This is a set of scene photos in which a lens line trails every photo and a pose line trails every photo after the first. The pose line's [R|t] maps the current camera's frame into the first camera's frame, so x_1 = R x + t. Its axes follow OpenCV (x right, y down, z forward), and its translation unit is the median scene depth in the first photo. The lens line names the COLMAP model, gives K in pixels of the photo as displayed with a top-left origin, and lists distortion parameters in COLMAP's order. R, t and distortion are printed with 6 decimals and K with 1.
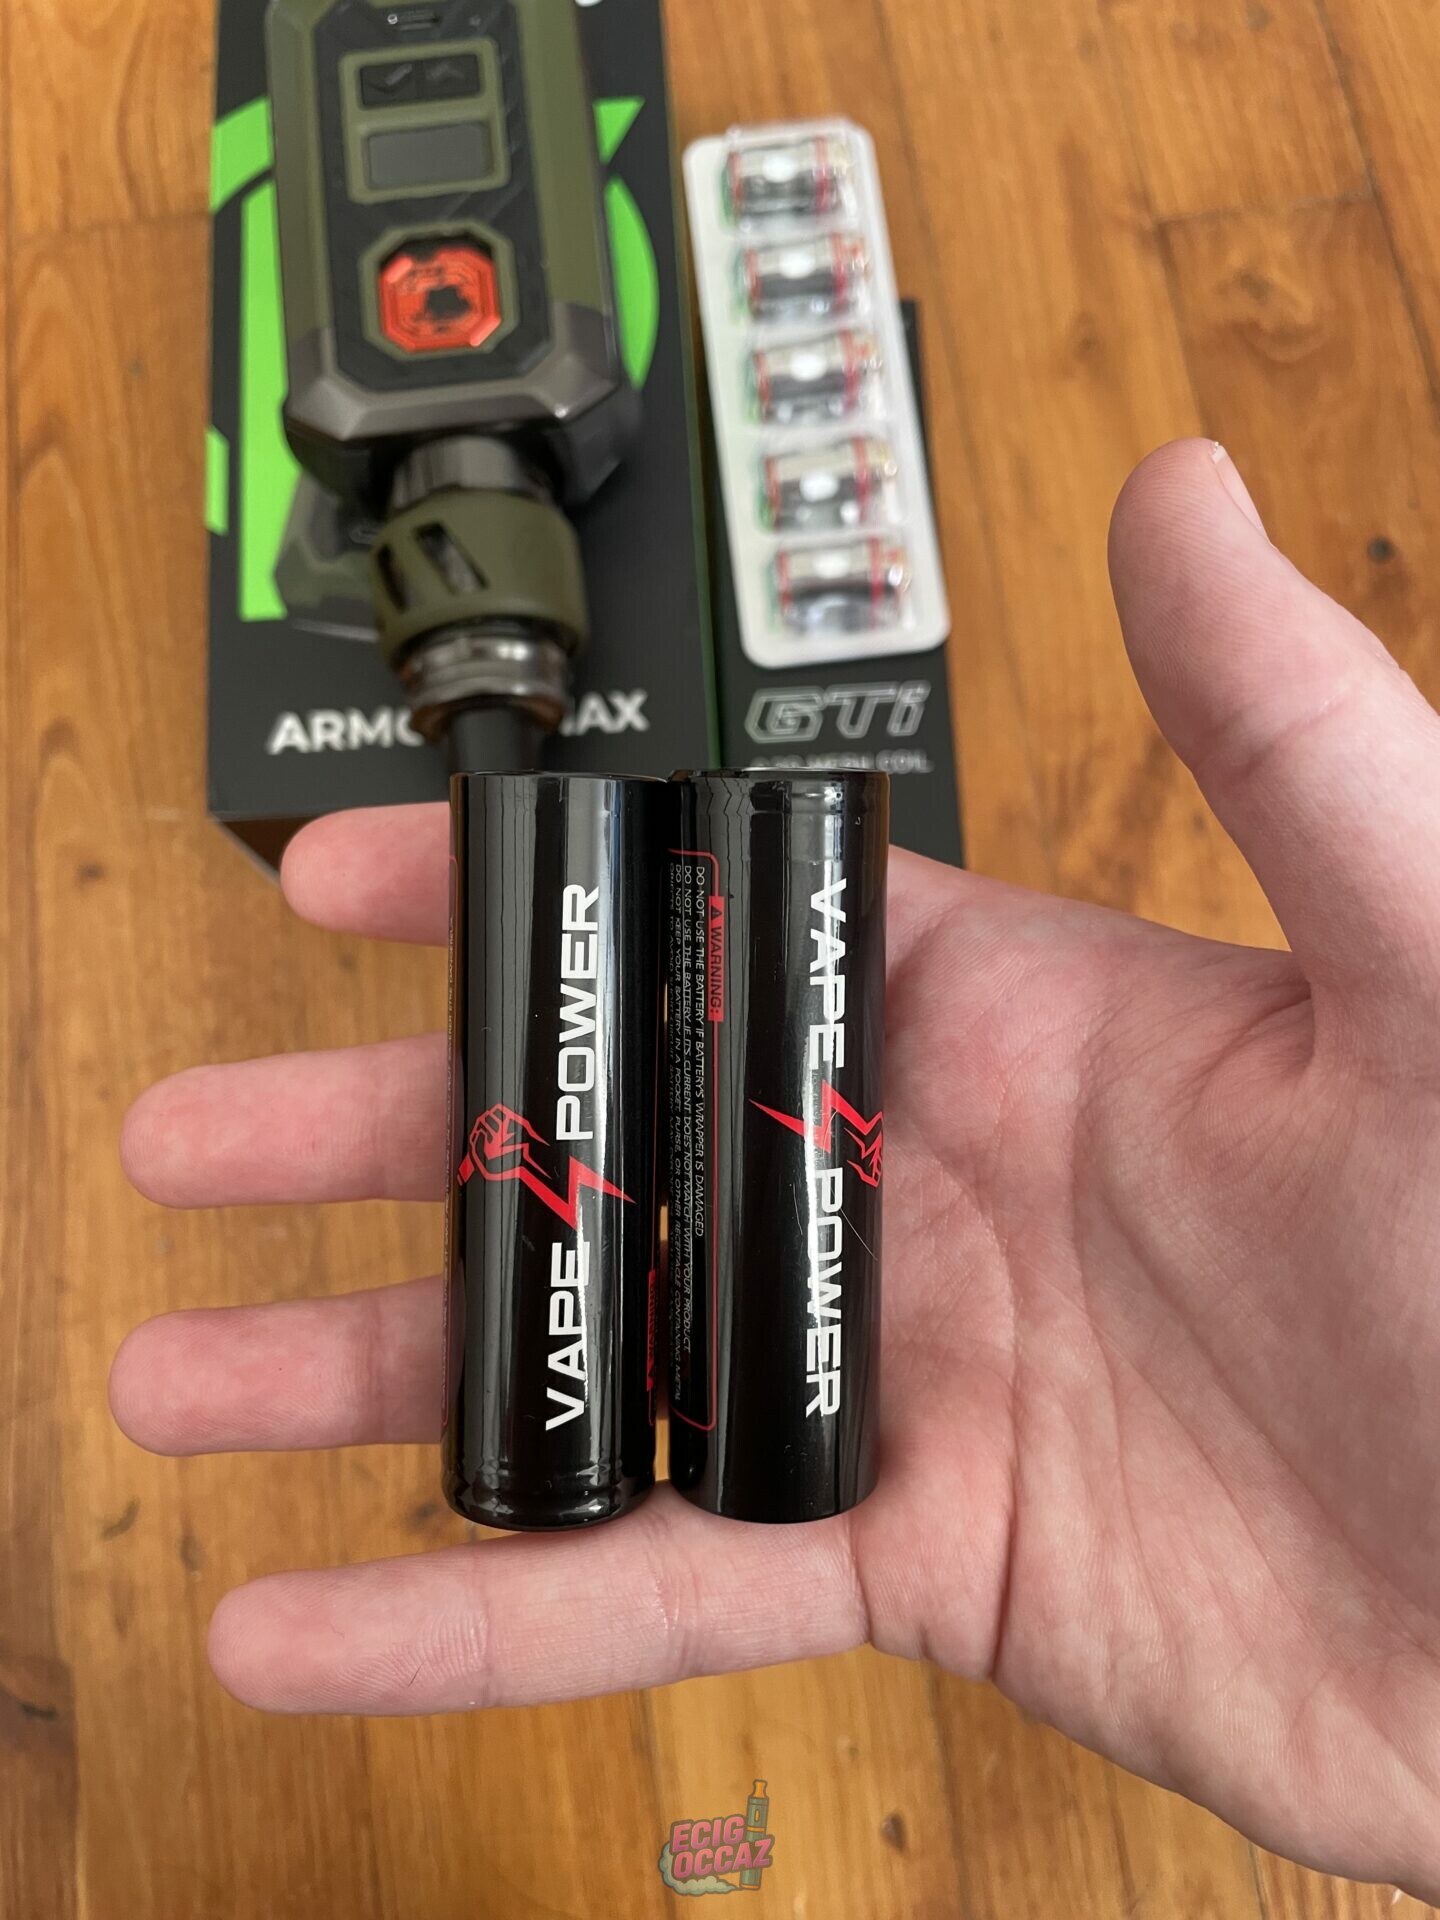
lens RADIAL K [[1435.4, 0, 711.2], [0, 1435.4, 954.9], [0, 0, 1]] dist [0.057094, -0.093593]
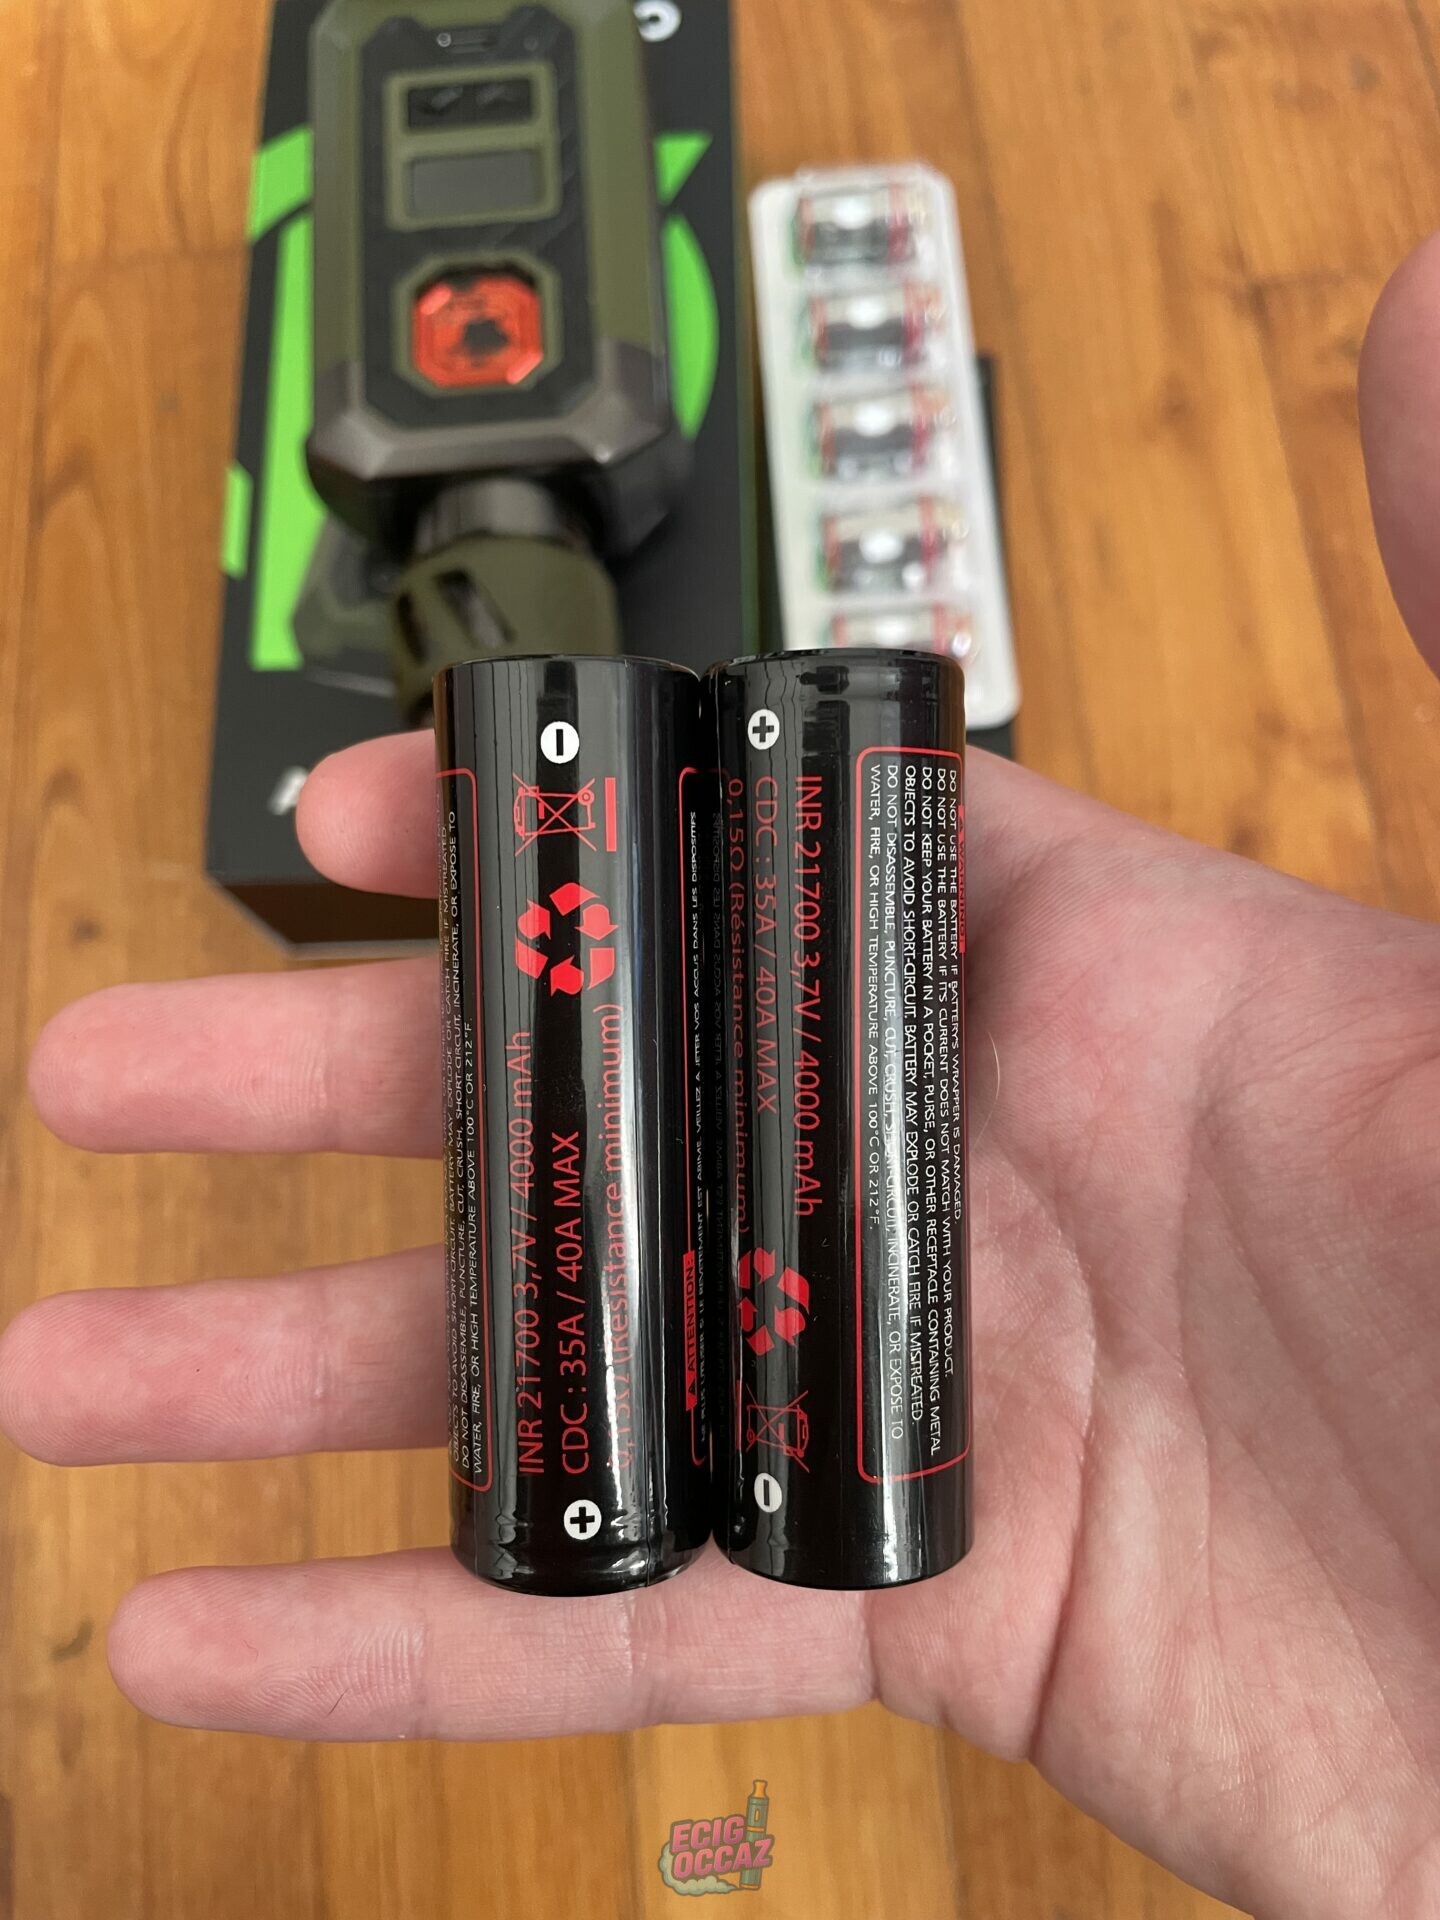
lens RADIAL K [[1439.4, 0, 718.2], [0, 1439.4, 961.6], [0, 0, 1]] dist [0.049867, -0.093293]
pose [[0.998764, 0.039984, -0.029519, 0.007691], [-0.041154, 0.998346, -0.040155, -0.016564], [0.027865, 0.041321, 0.998757, 0.078378]]
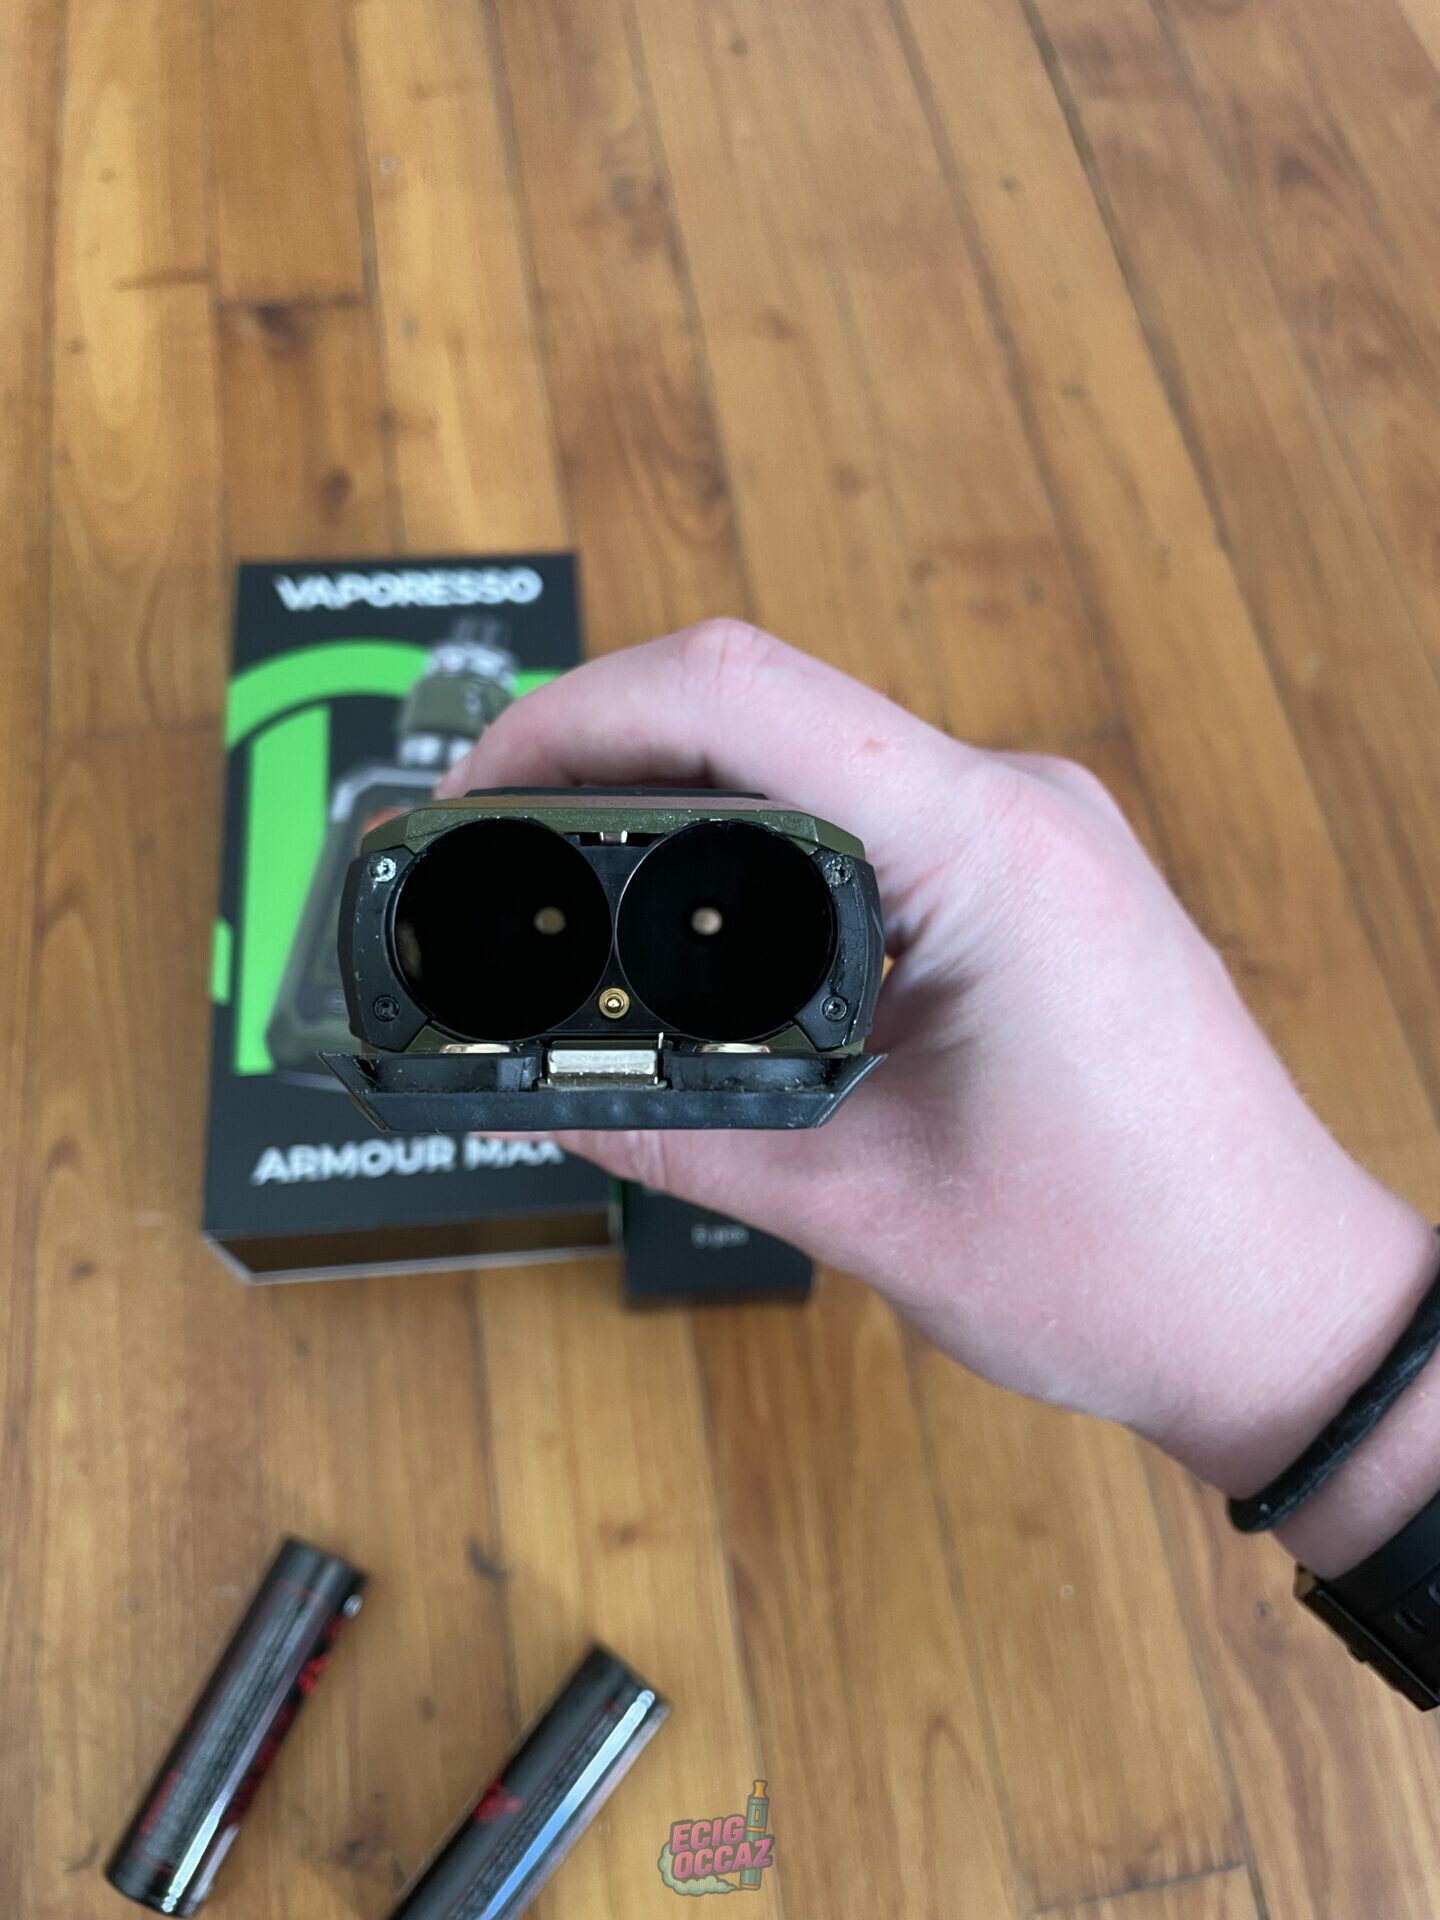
lens RADIAL K [[1473.2, 0, 721.2], [0, 1473.2, 962.0], [0, 0, 1]] dist [0.053895, -0.105741]
pose [[0.997142, 0.009815, 0.074908, -0.003037], [0.004590, 0.981822, -0.189748, -0.073241], [-0.075408, 0.189550, 0.978971, -0.279121]]
